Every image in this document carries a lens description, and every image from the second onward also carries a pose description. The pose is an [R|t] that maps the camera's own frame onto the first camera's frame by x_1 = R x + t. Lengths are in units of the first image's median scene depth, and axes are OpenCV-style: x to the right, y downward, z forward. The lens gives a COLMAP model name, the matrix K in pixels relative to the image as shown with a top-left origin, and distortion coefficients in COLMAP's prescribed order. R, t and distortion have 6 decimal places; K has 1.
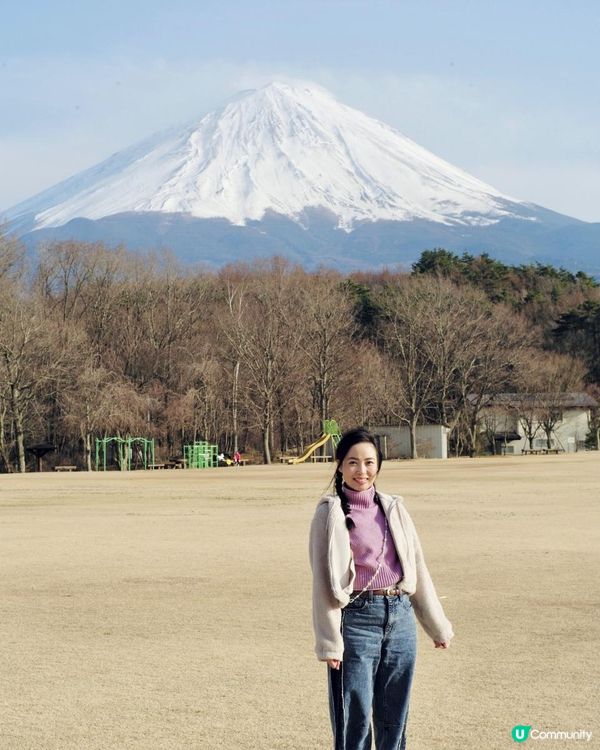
lens RADIAL K [[1442.1, 0, 361.9], [0, 1442.1, 428.5], [0, 0, 1]] dist [-0.035300, 0.024391]
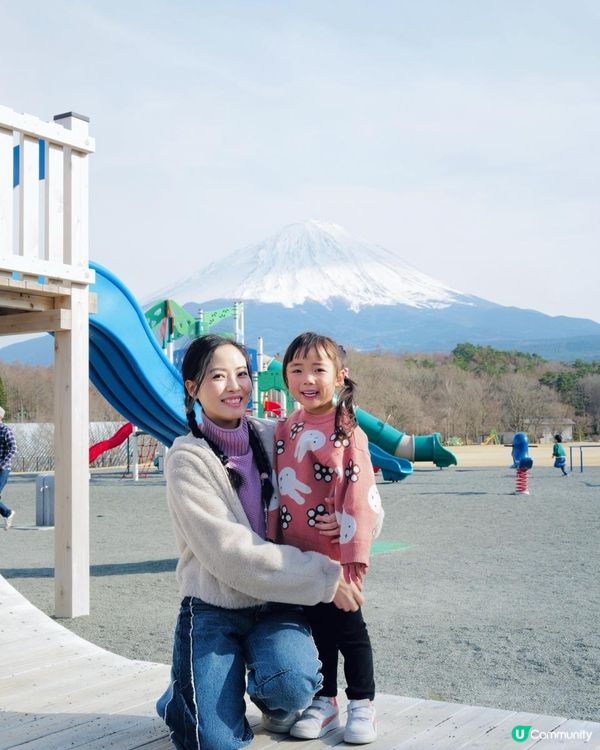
lens RADIAL K [[1126.7, 0, 300.0], [0, 1126.7, 375.0], [0, 0, 1]] dist [-0.026895, -0.014510]
pose [[0.999878, 0.004820, 0.014827, -0.091483], [-0.004010, 0.998526, -0.054127, 0.001723], [-0.015066, 0.054061, 0.998424, -0.248614]]
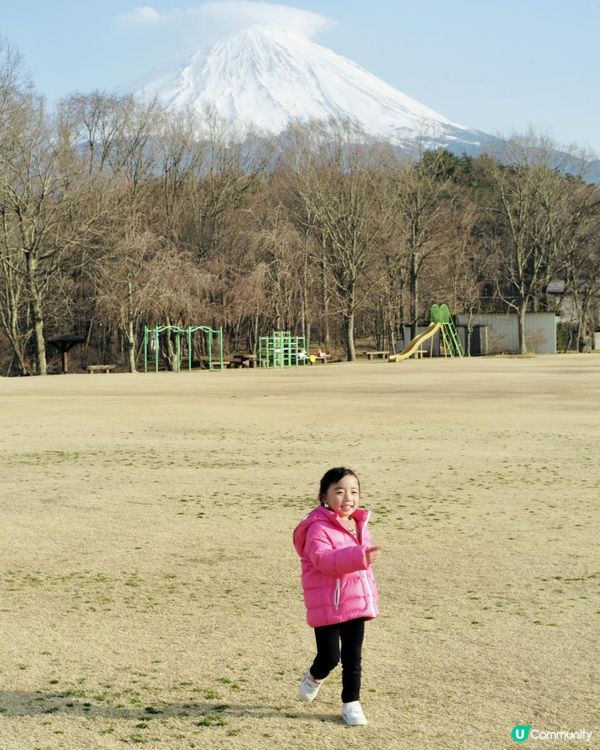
lens RADIAL K [[1126.7, 0, 300.0], [0, 1126.7, 375.0], [0, 0, 1]] dist [-0.026895, -0.014510]
pose [[0.999986, 0.002567, -0.004592, -0.020133], [-0.002358, 0.998984, 0.045004, 0.001043], [0.004703, -0.044992, 0.998976, 0.084561]]
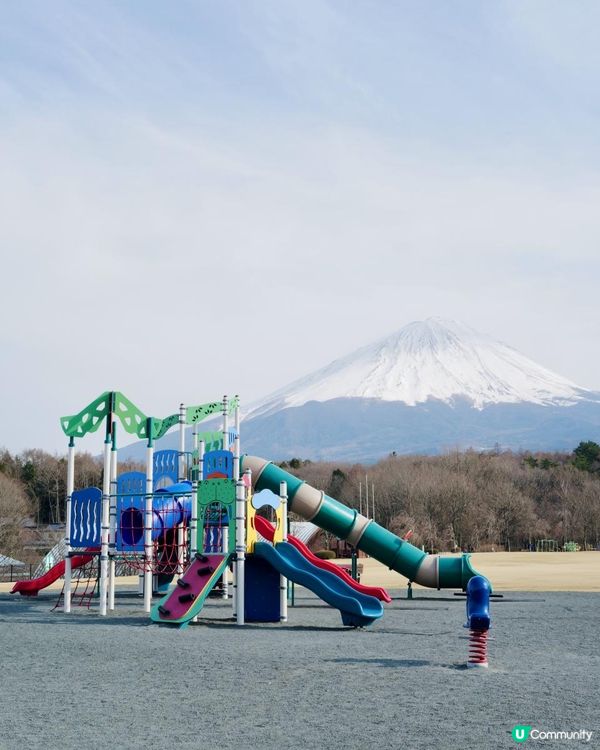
lens RADIAL K [[1115.4, 0, 286.5], [0, 1115.4, 374.7], [0, 0, 1]] dist [-0.045614, 0.035751]
pose [[0.993458, 0.000963, -0.114194, -0.081593], [-0.017073, 0.989979, -0.140178, 0.000082], [0.112914, 0.141211, 0.983519, -0.231902]]
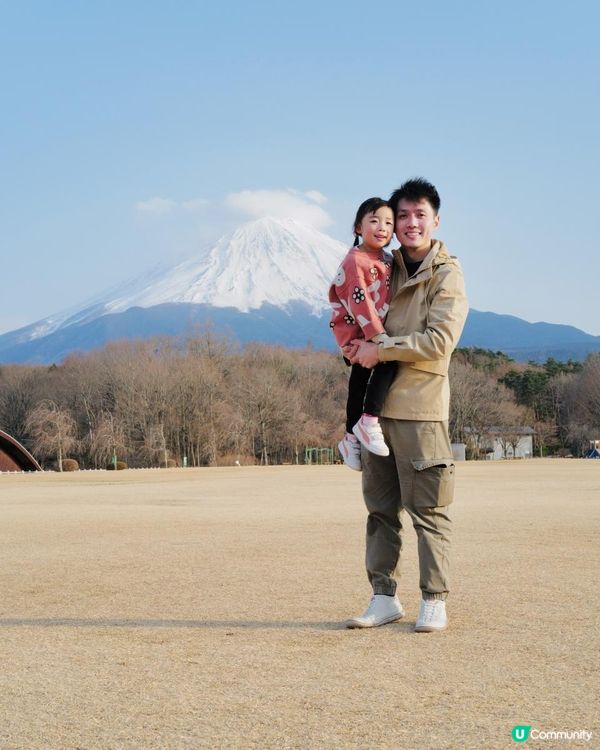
lens RADIAL K [[1073.3, 0, 329.4], [0, 1073.3, 454.7], [0, 0, 1]] dist [-0.037154, 0.000667]
pose [[0.999280, 0.001634, 0.037917, -0.040233], [-0.001642, 0.999999, 0.000182, 0.002934], [-0.037916, -0.000244, 0.999281, -0.090413]]
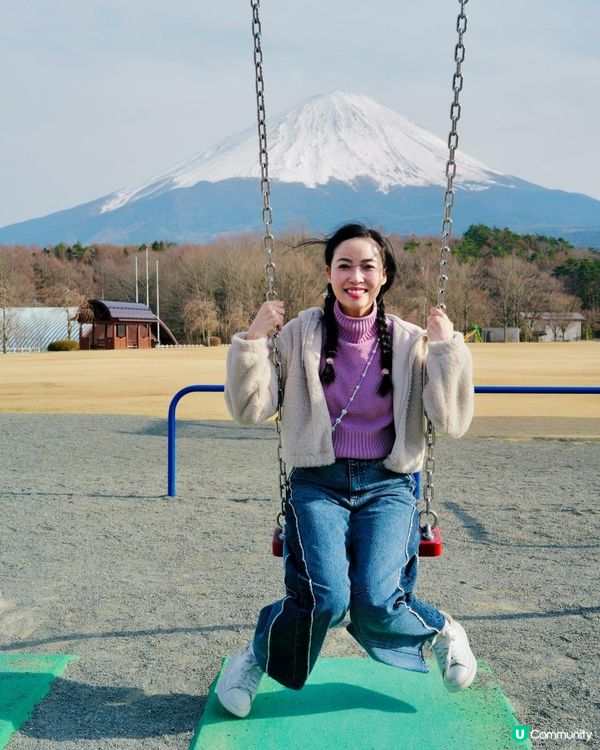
lens RADIAL K [[1157.9, 0, 302.0], [0, 1157.9, 345.8], [0, 0, 1]] dist [-0.036906, -0.009493]
pose [[0.999126, 0.021310, -0.035956, -0.048890], [-0.020742, 0.999656, 0.016075, 0.000990], [0.036287, -0.015316, 0.999224, -0.179286]]
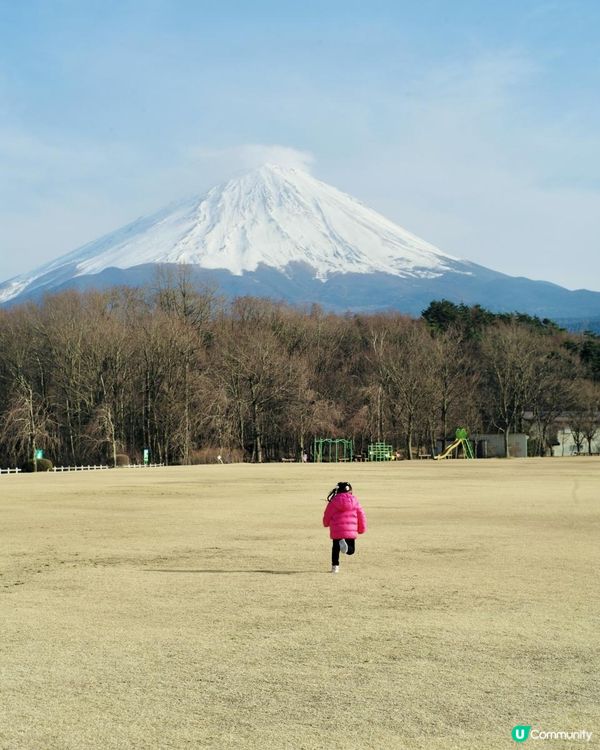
lens RADIAL K [[1185.5, 0, 300.0], [0, 1185.5, 375.0], [0, 0, 1]] dist [-0.052805, -0.047082]
pose [[0.999839, 0.013811, 0.011495, -0.041259], [-0.013177, 0.998480, -0.053513, 0.001208], [-0.012216, 0.053353, 0.998501, -0.032479]]
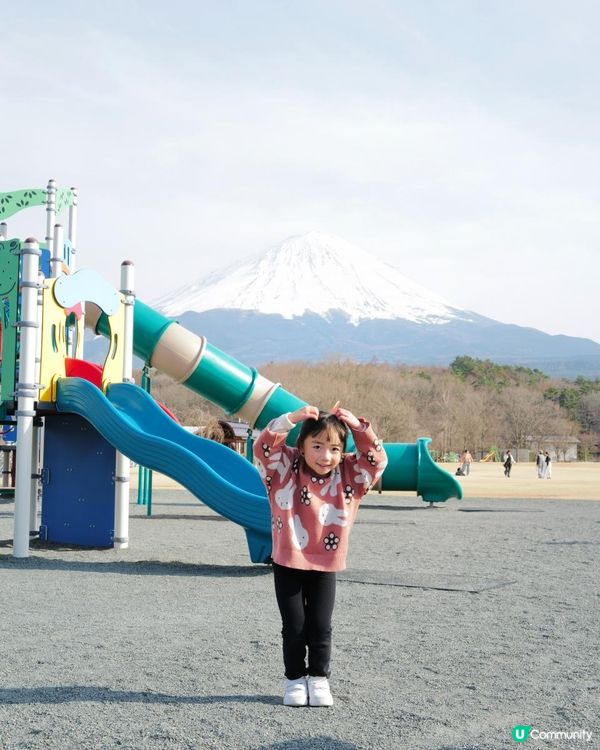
lens RADIAL K [[1085.0, 0, 299.0], [0, 1085.0, 360.4], [0, 0, 1]] dist [-0.020054, 0.000491]
pose [[0.999401, 0.033074, 0.010178, -0.084390], [-0.032146, 0.996211, -0.080805, 0.002107], [-0.012812, 0.080429, 0.996678, -0.199704]]
